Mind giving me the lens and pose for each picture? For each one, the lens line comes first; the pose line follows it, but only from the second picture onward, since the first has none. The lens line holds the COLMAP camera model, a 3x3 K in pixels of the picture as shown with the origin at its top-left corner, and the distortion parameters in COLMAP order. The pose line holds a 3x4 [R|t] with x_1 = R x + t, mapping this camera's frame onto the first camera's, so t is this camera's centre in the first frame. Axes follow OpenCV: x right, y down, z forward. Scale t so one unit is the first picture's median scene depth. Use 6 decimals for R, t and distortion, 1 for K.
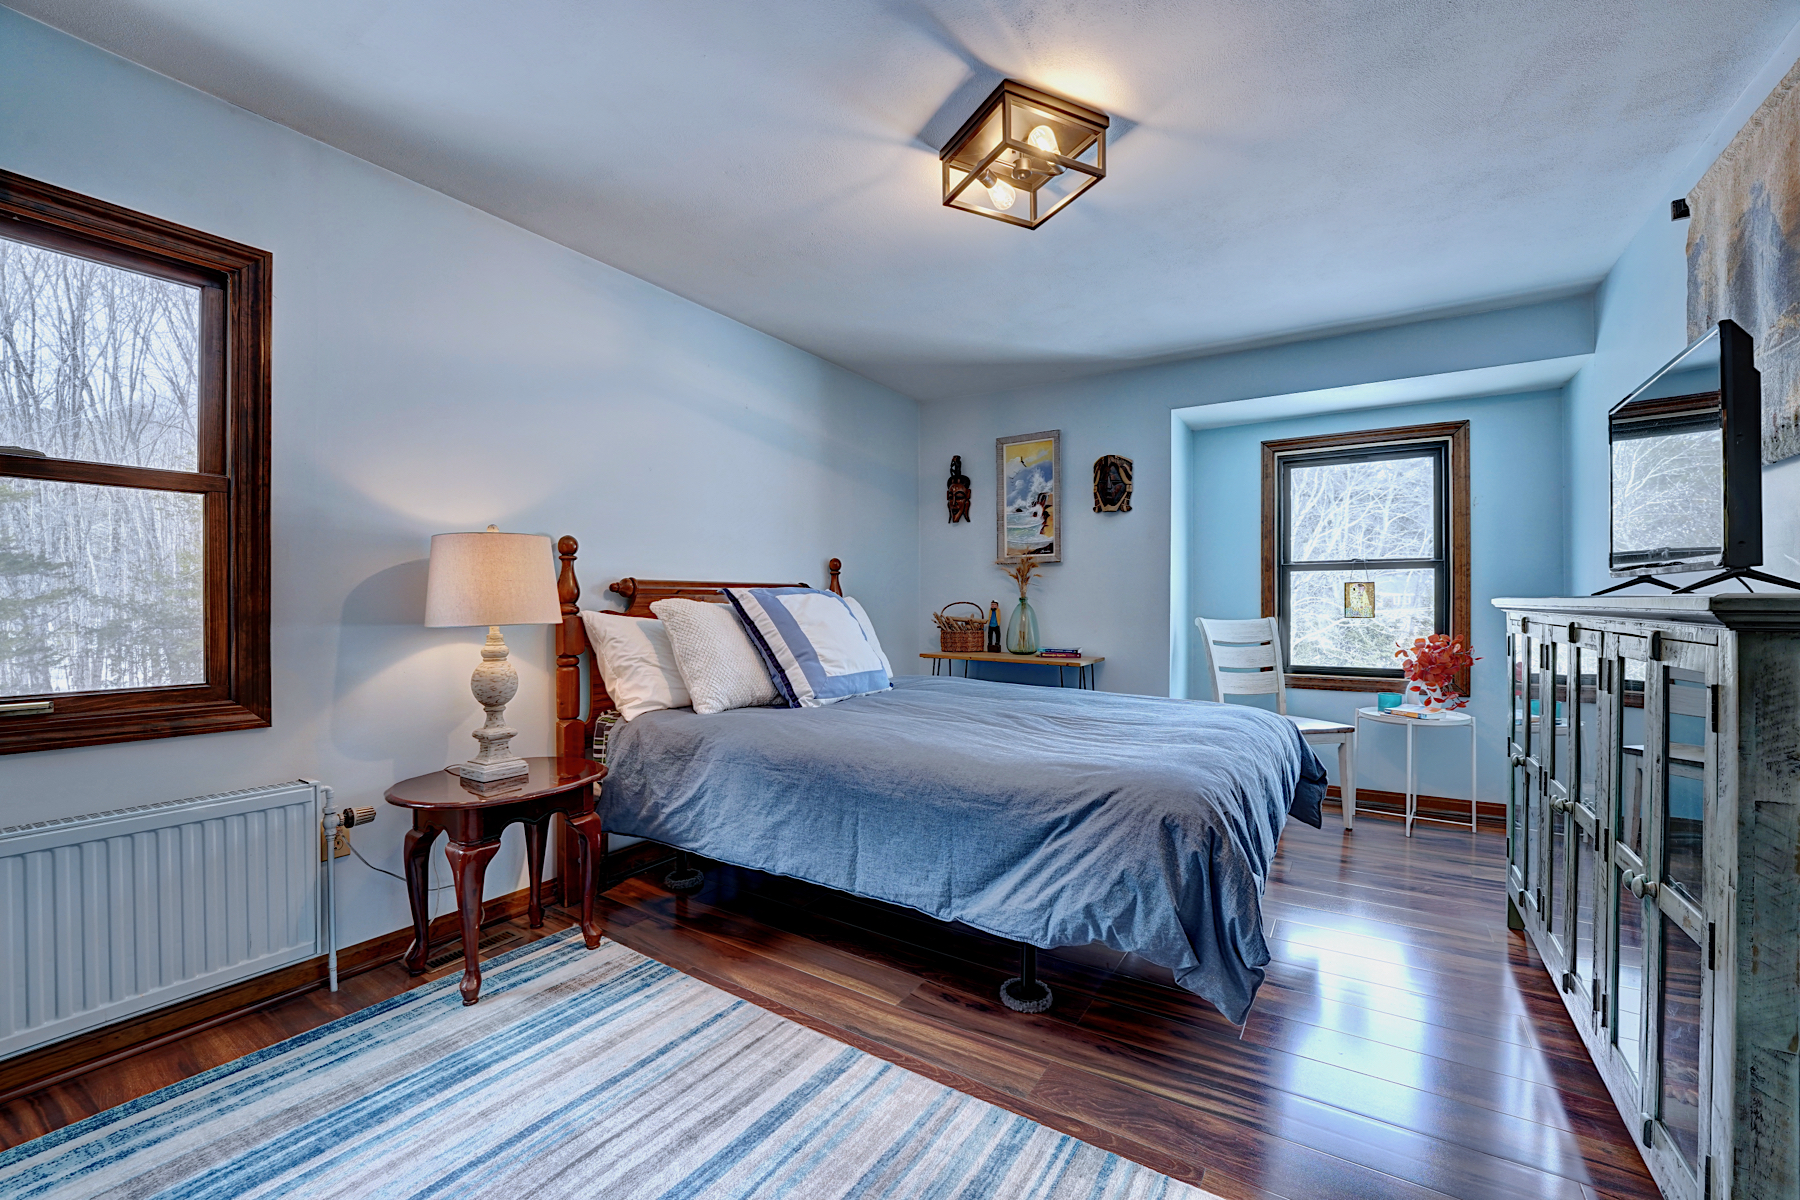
lens RADIAL K [[735.5, 0, 891.7], [0, 735.5, 599.6], [0, 0, 1]] dist [-0.020509, 0.001242]
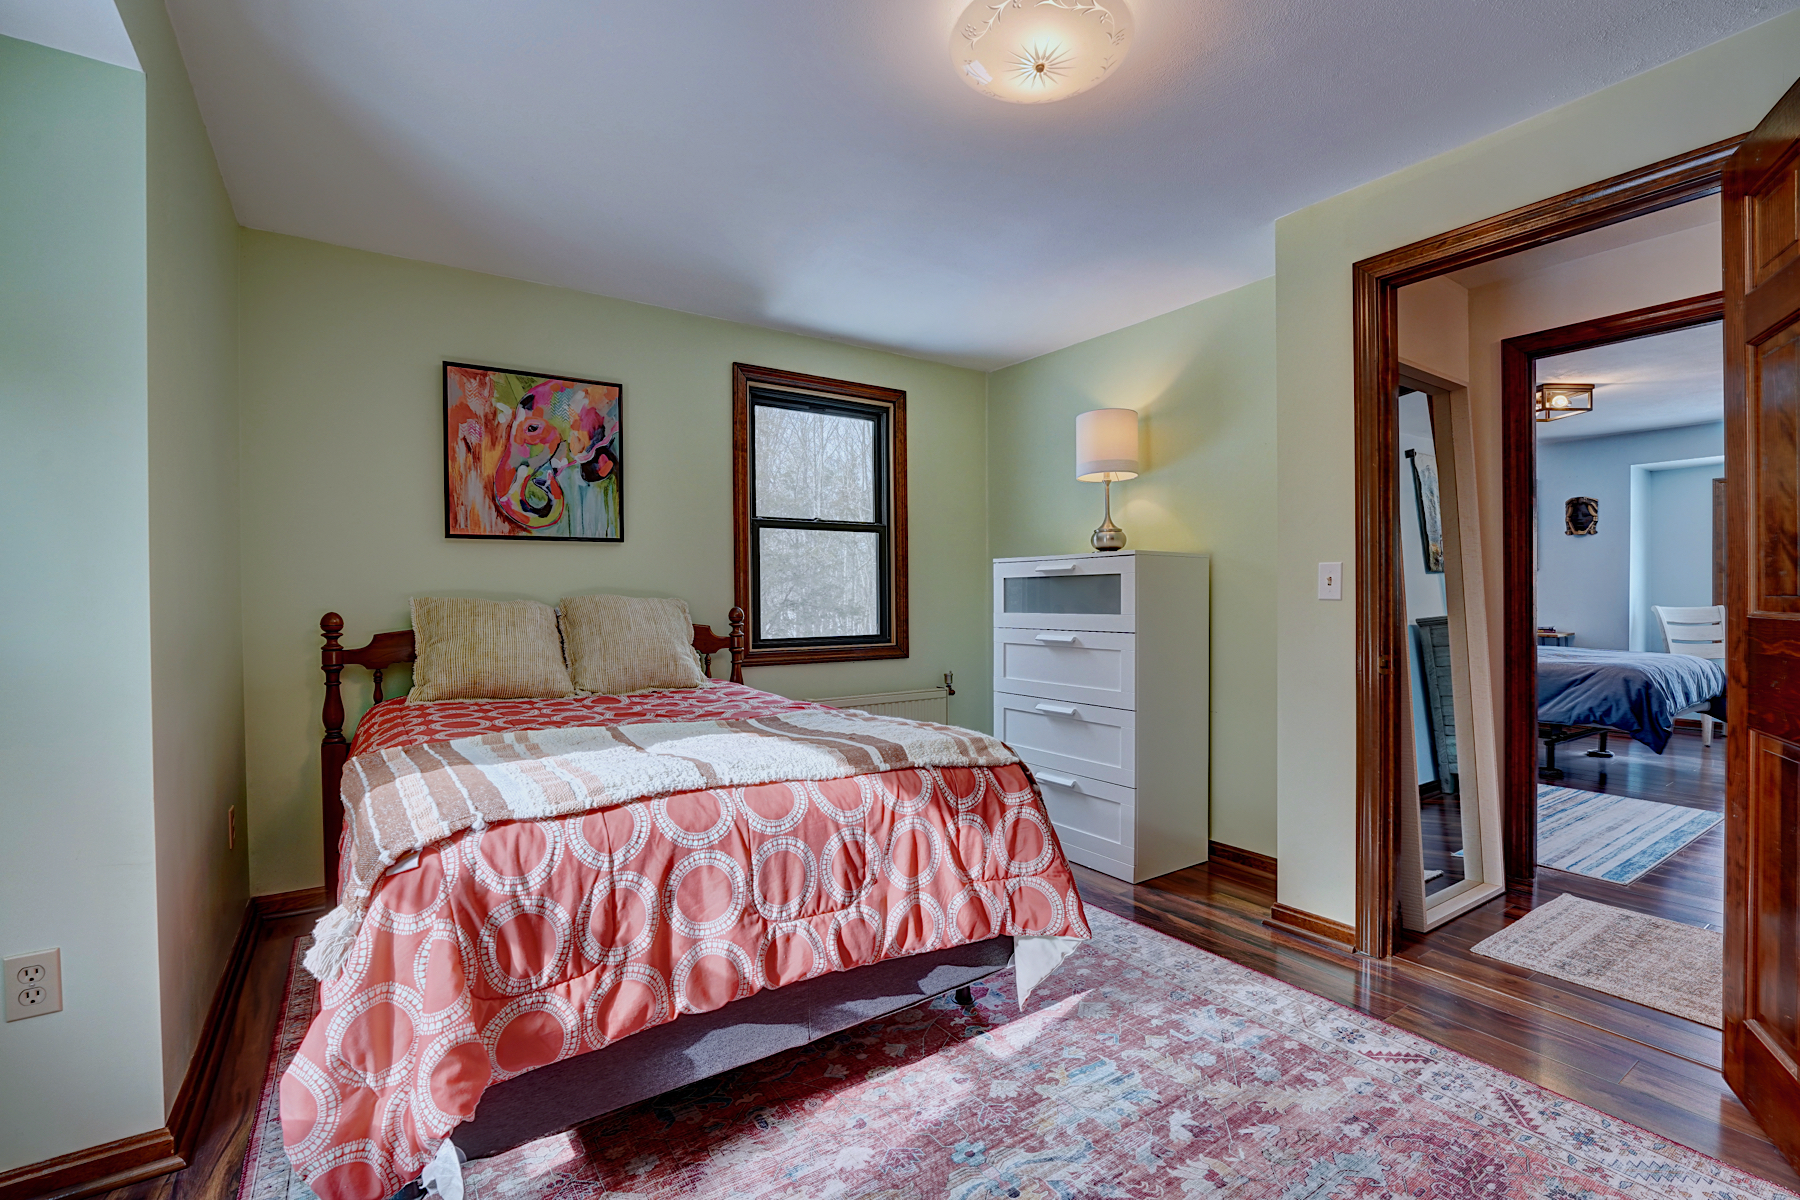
lens RADIAL K [[792.1, 0, 911.7], [0, 792.1, 600.2], [0, 0, 1]] dist [-0.013390, -0.000120]
pose [[0.926759, -0.007675, -0.375579, -0.402908], [0.010333, 0.999934, 0.005062, -0.009952], [0.375515, -0.008572, 0.926777, -1.096481]]
